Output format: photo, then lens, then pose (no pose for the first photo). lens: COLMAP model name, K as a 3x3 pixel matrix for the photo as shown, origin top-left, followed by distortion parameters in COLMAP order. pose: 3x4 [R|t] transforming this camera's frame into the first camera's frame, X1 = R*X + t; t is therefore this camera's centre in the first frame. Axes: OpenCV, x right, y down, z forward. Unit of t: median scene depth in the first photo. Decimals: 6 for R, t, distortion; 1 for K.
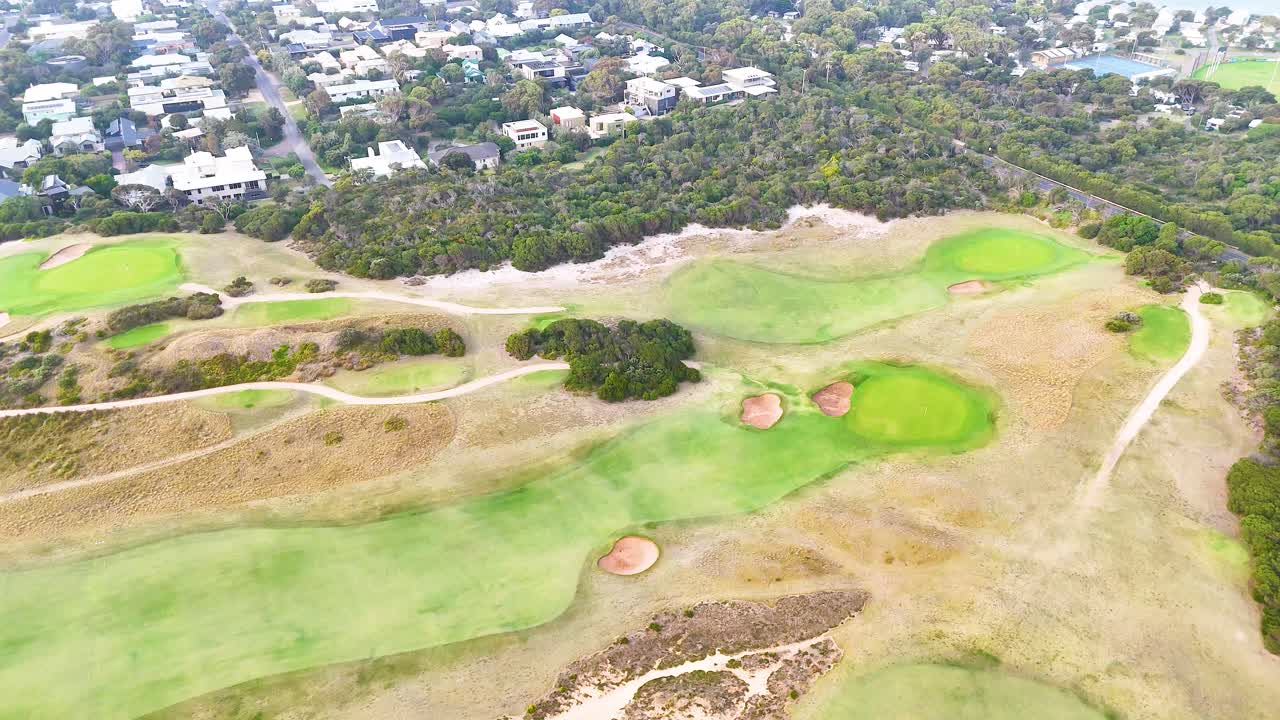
lens RADIAL K [[934.3, 0, 640.0], [0, 934.3, 360.0], [0, 0, 1]] dist [0.057292, -0.052698]
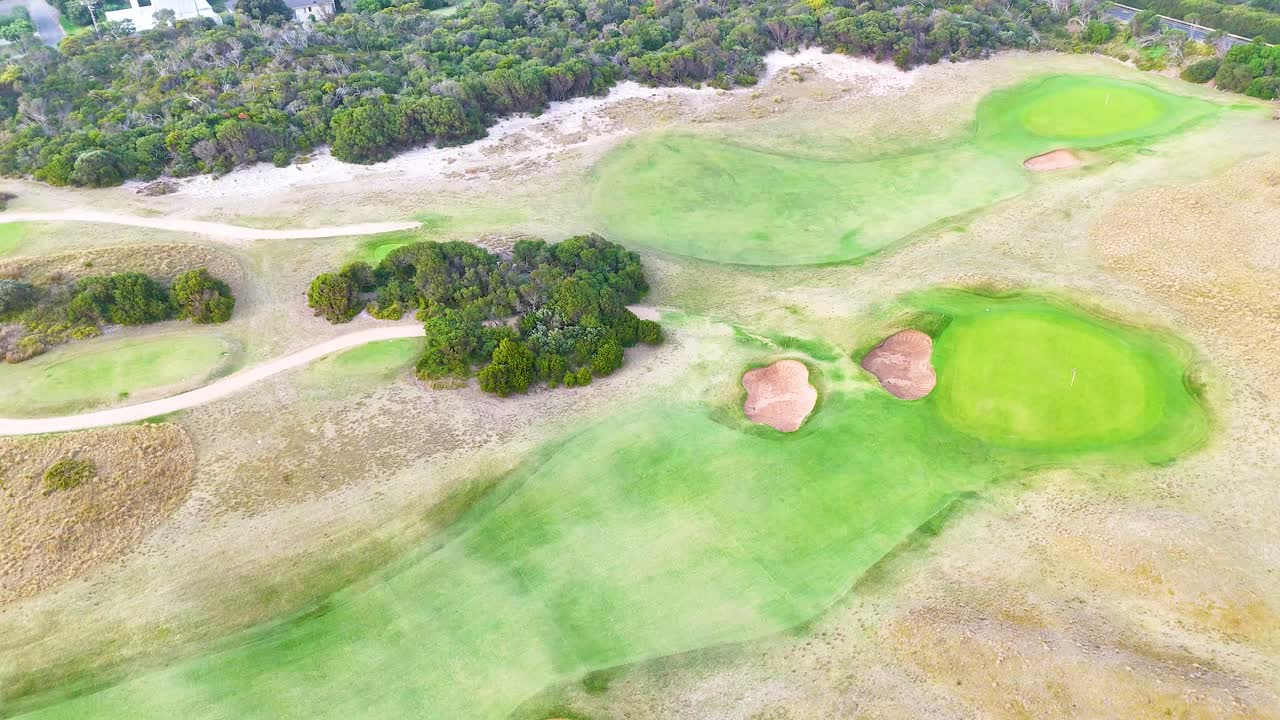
lens RADIAL K [[934.3, 0, 640.0], [0, 934.3, 360.0], [0, 0, 1]] dist [0.057292, -0.052698]
pose [[0.994960, -0.059156, 0.080963, 0.003781], [0.050848, 0.993578, 0.101081, -0.024187], [-0.086423, -0.096455, 0.991578, 0.420869]]
